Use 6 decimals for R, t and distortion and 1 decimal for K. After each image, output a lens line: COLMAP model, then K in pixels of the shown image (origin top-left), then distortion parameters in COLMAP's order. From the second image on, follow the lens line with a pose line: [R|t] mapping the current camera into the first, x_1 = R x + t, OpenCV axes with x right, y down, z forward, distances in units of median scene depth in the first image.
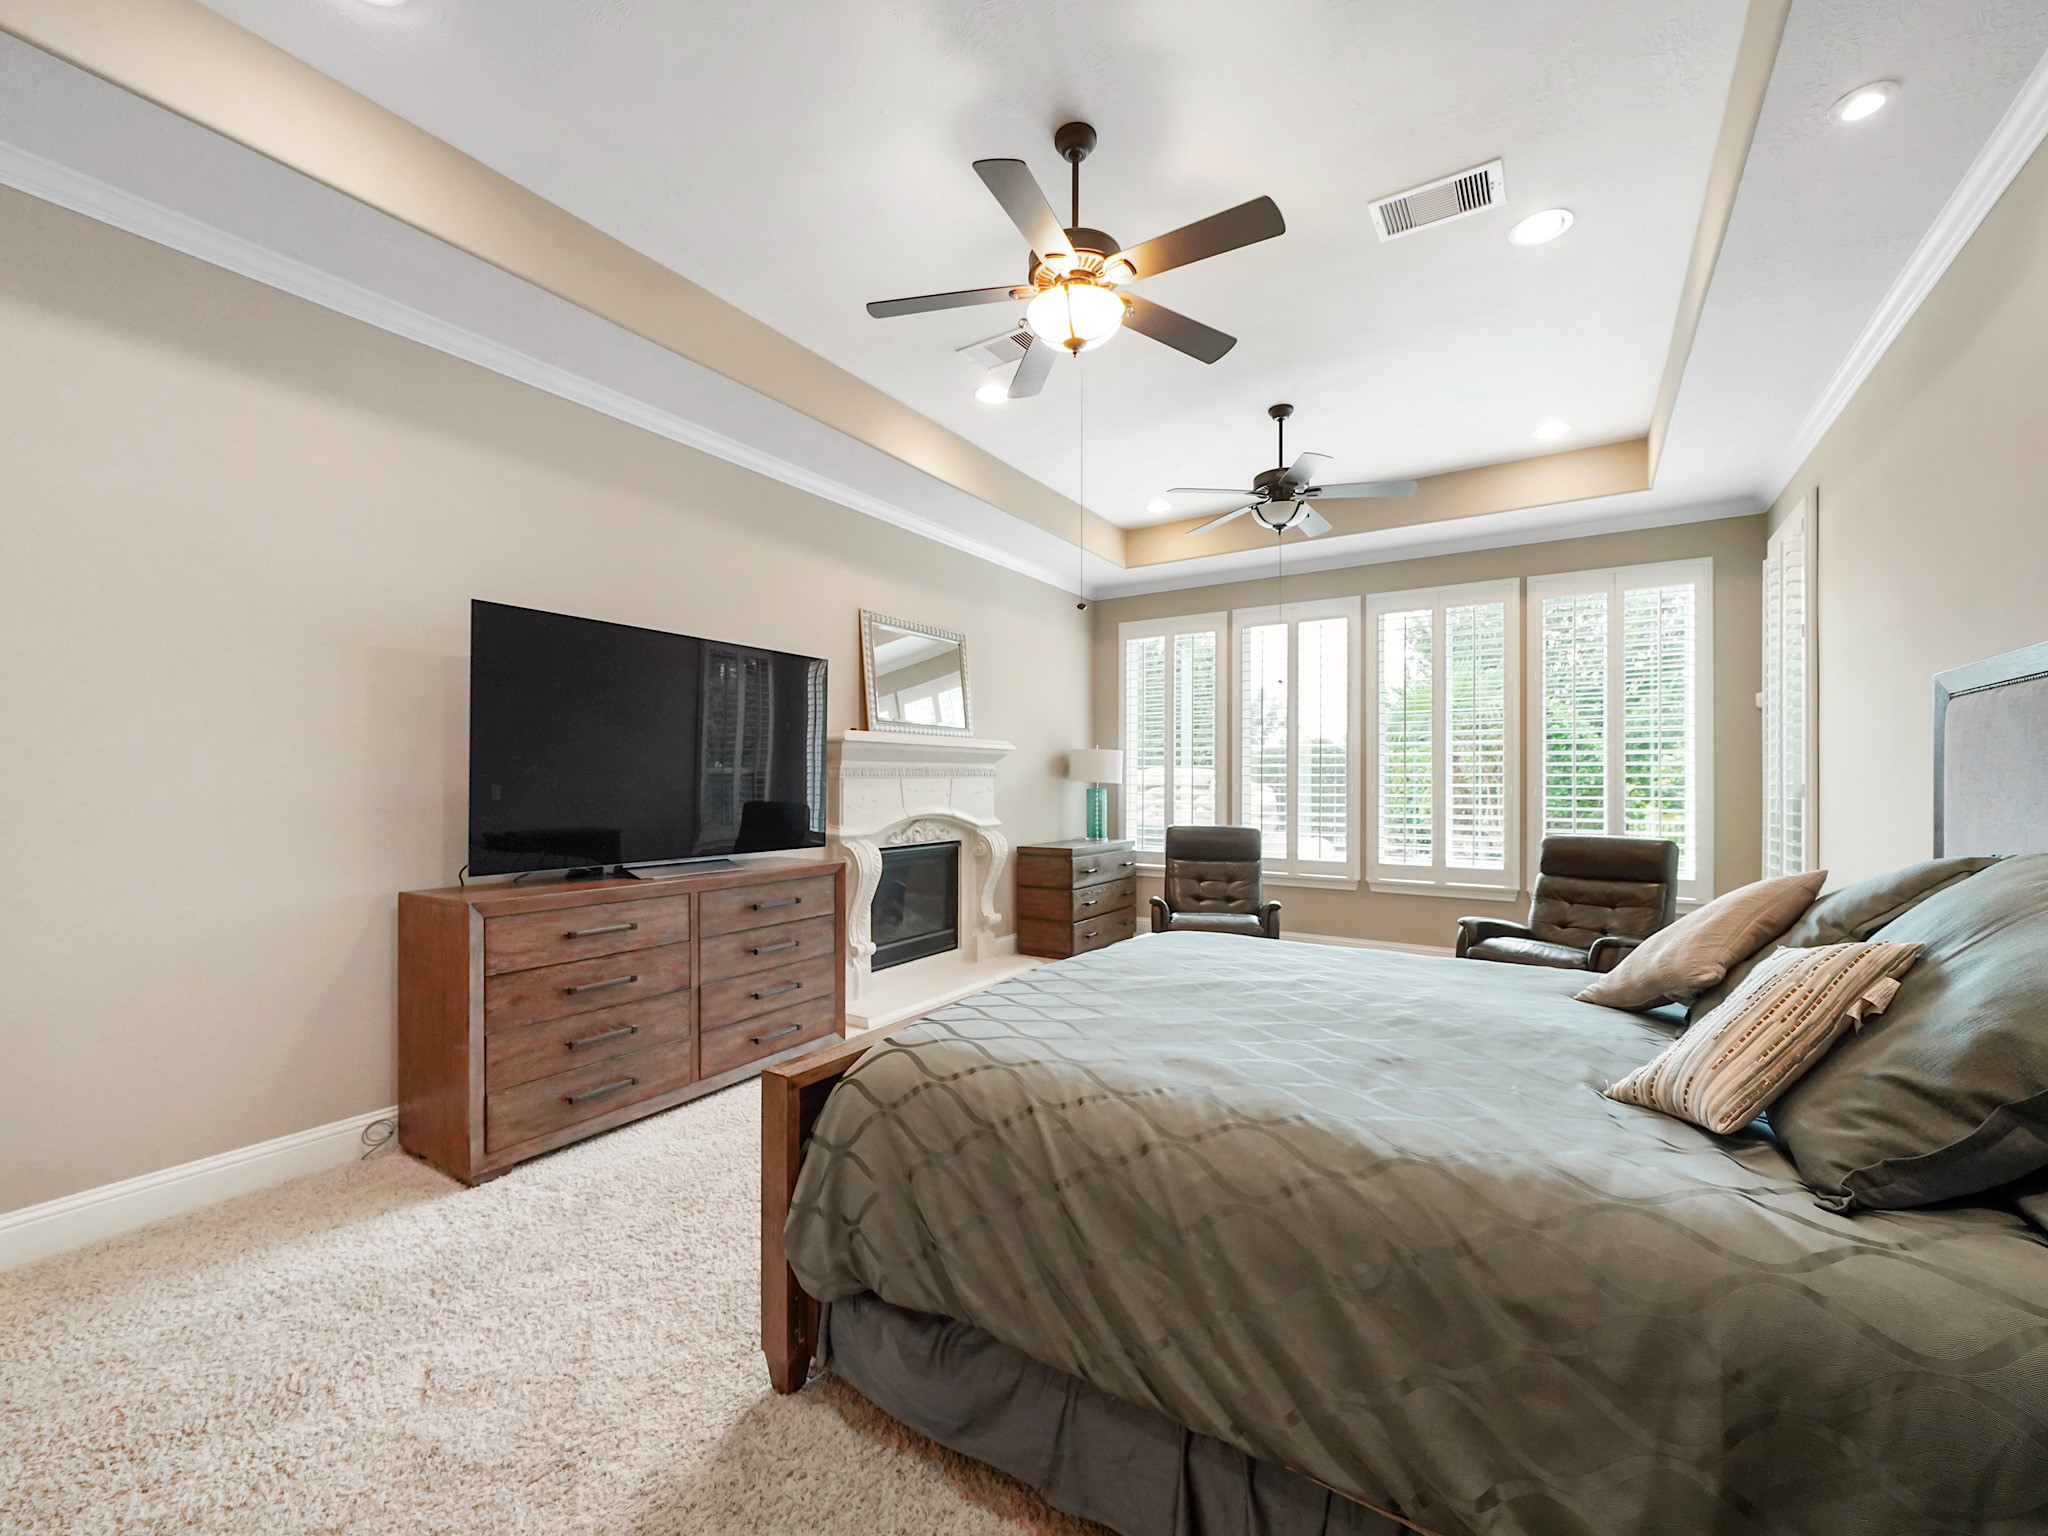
lens RADIAL K [[817.6, 0, 1015.7], [0, 817.6, 802.1], [0, 0, 1]] dist [-0.009599, 0.000173]
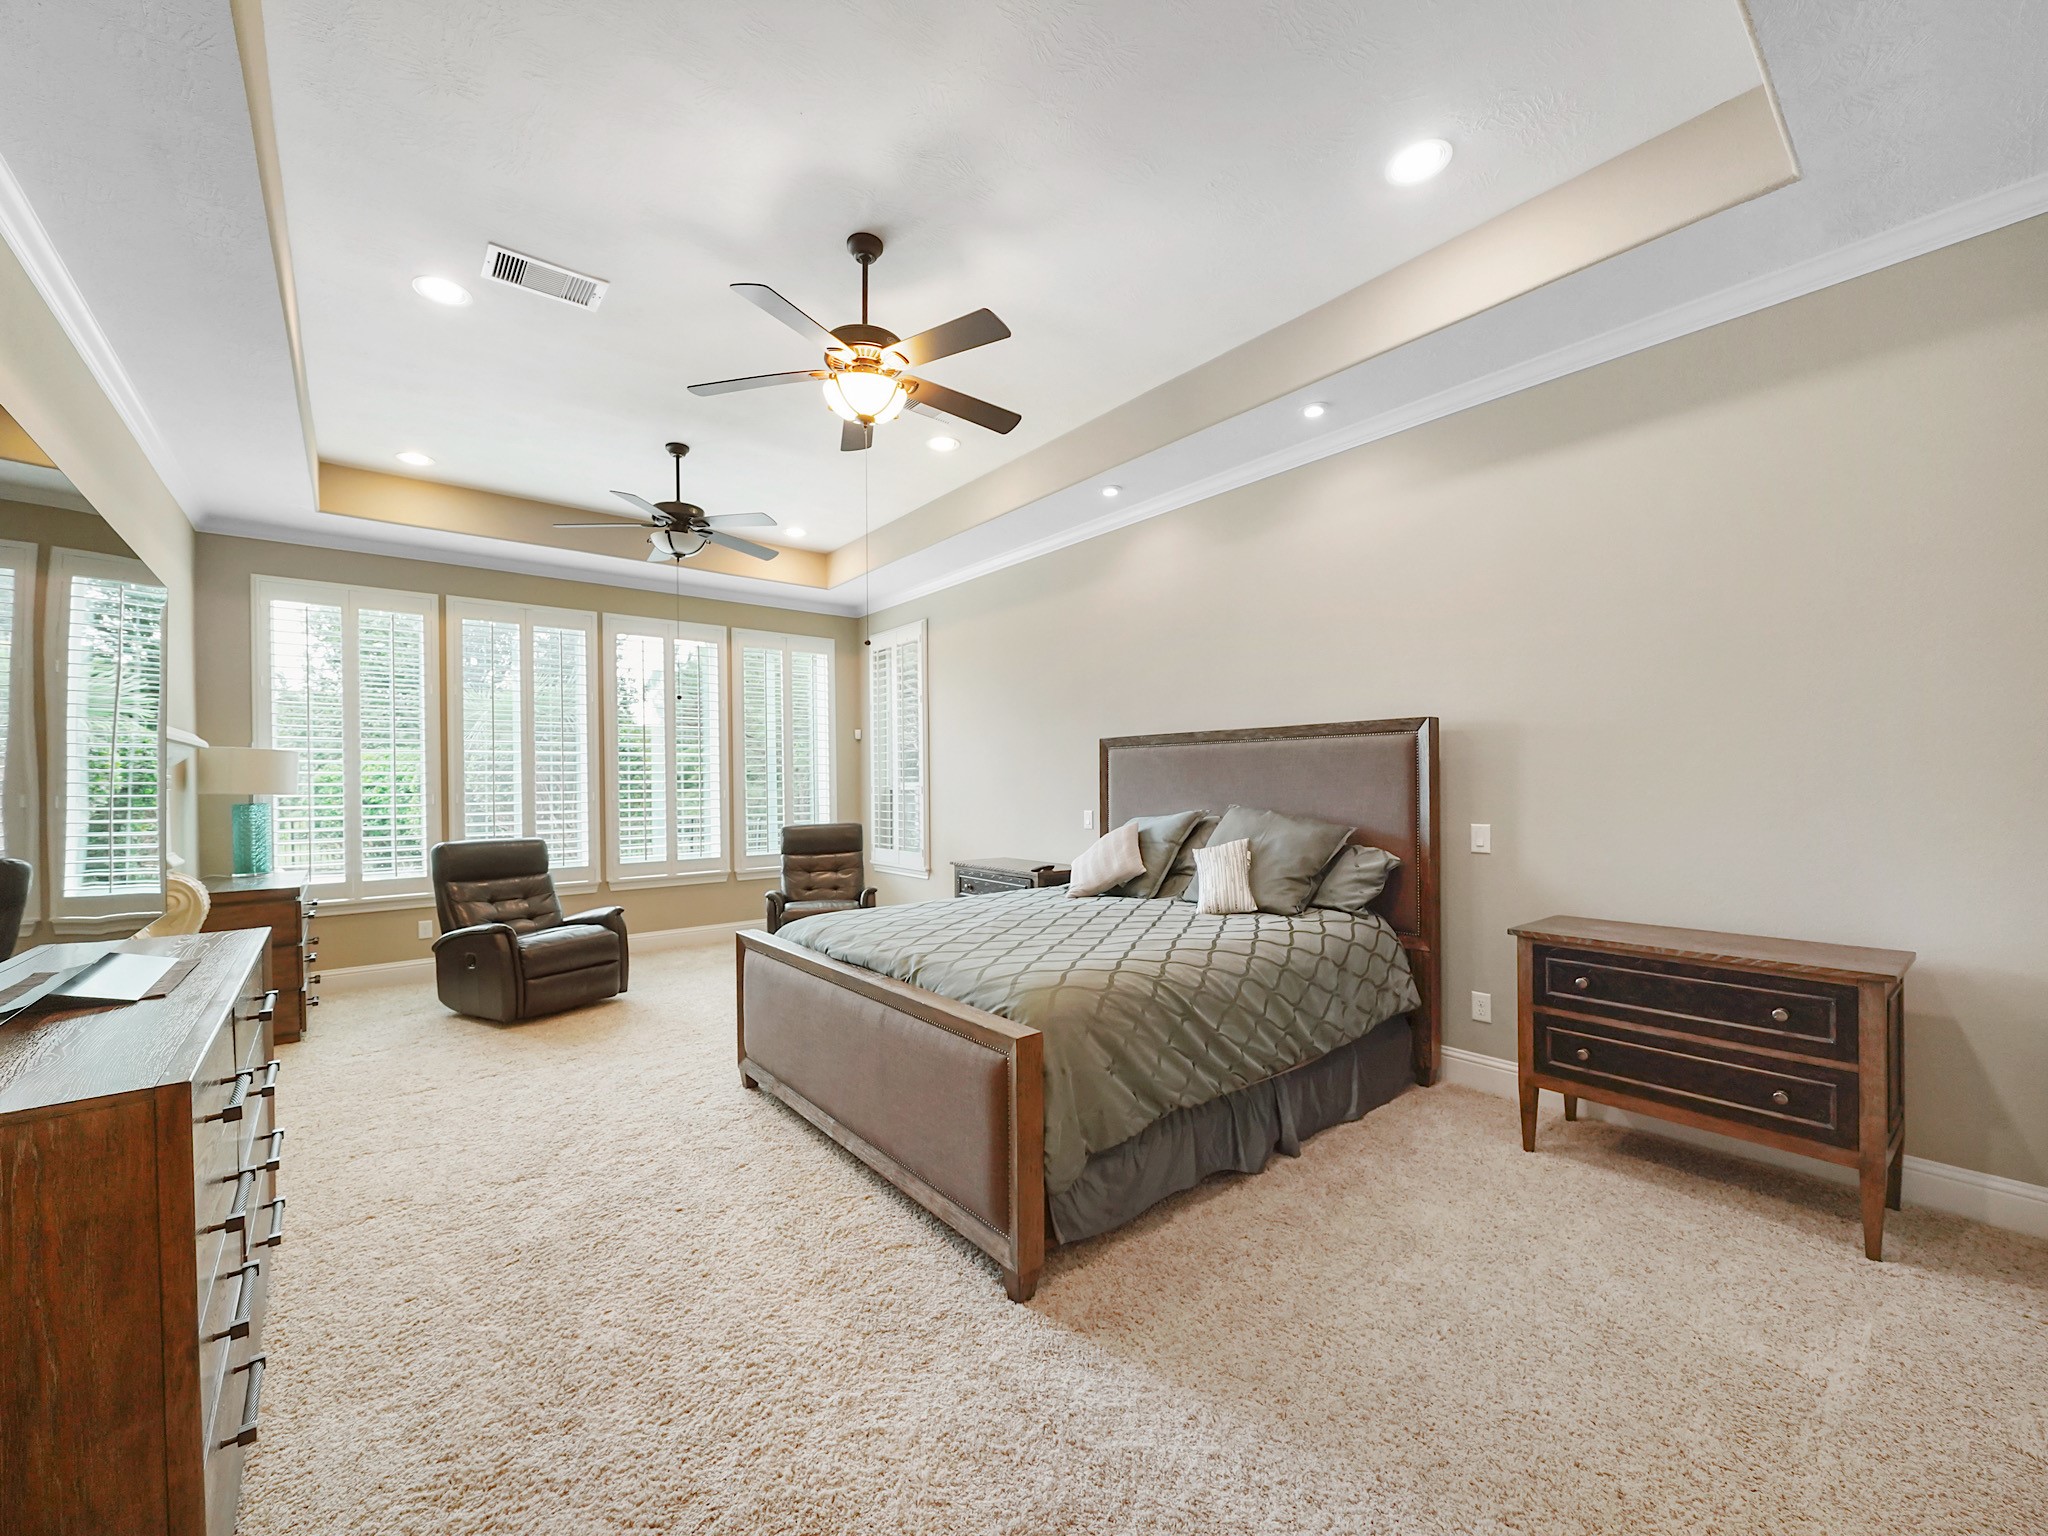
lens RADIAL K [[795.7, 0, 1017.5], [0, 795.7, 794.6], [0, 0, 1]] dist [-0.026922, 0.000075]
pose [[0.296781, -0.018286, 0.954771, -0.525502], [0.034425, 0.999372, 0.008440, -0.009794], [-0.954325, 0.030363, 0.297224, 0.253561]]
